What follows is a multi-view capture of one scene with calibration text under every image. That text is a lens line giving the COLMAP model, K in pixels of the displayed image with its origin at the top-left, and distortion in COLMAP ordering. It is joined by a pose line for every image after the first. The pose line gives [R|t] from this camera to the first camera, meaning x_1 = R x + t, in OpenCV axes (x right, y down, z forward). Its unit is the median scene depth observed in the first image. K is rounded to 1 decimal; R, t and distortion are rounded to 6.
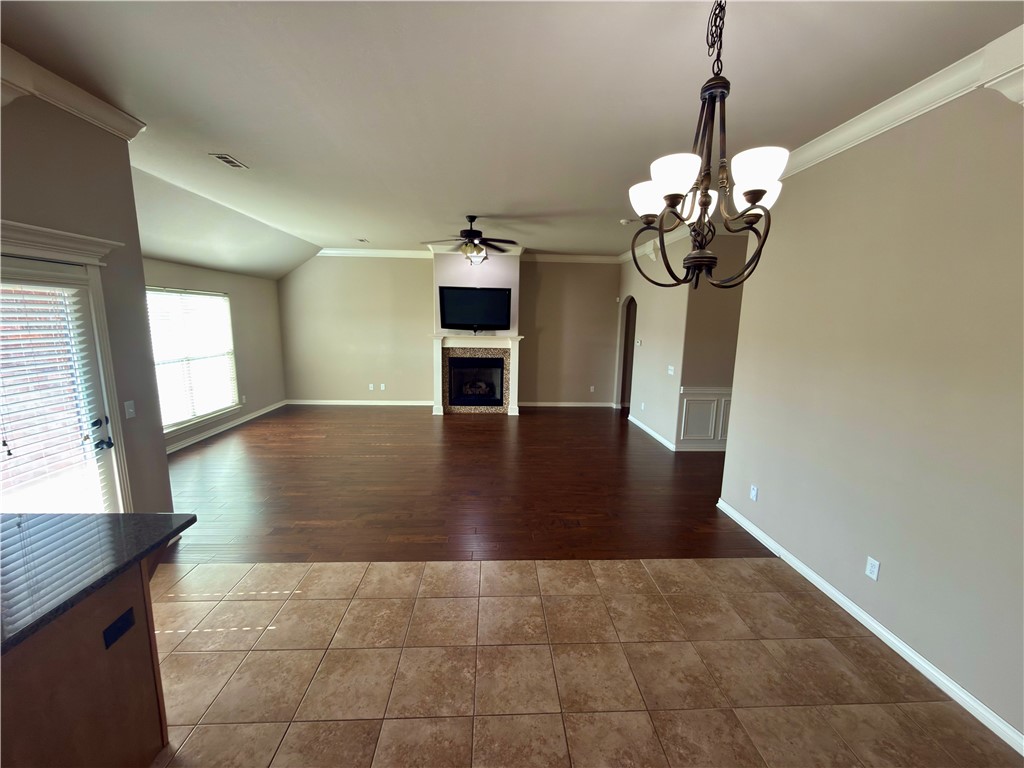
lens RADIAL K [[408.5, 0, 512.0], [0, 408.5, 384.0], [0, 0, 1]] dist [0.000165, -0.000229]
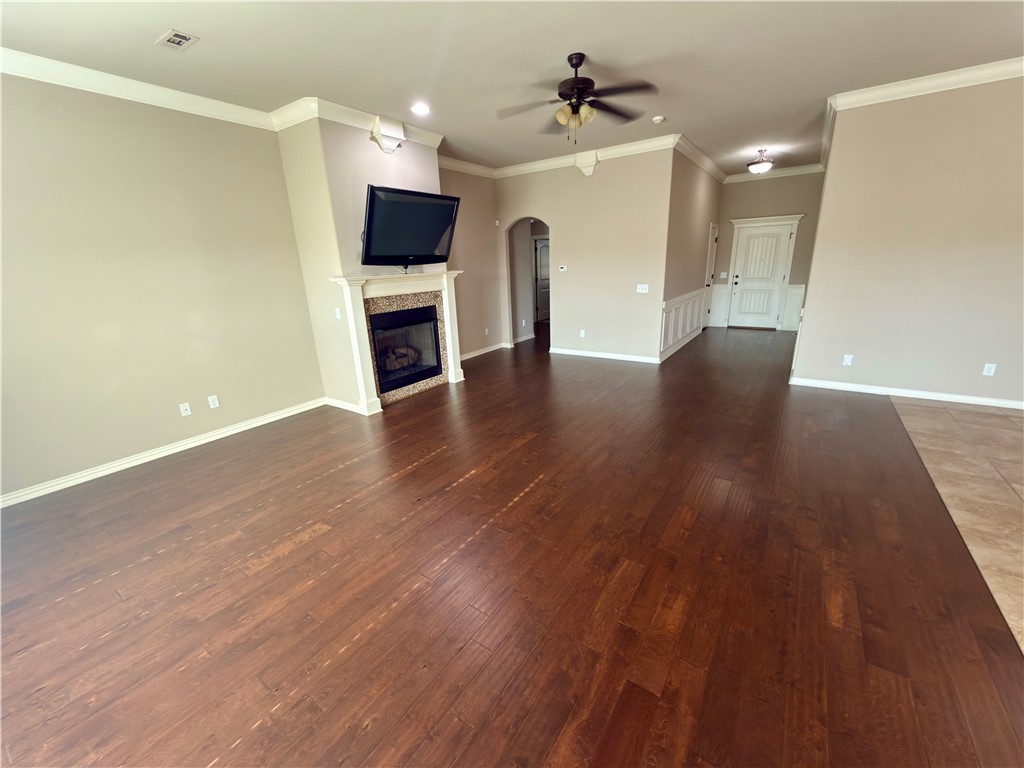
lens RADIAL K [[408.5, 0, 512.0], [0, 408.5, 384.0], [0, 0, 1]] dist [0.000165, -0.000229]
pose [[0.610759, -0.268683, 0.744838, -0.760079], [0.175214, 0.963210, 0.203782, -0.082443], [-0.772188, 0.006044, 0.635366, 0.708242]]
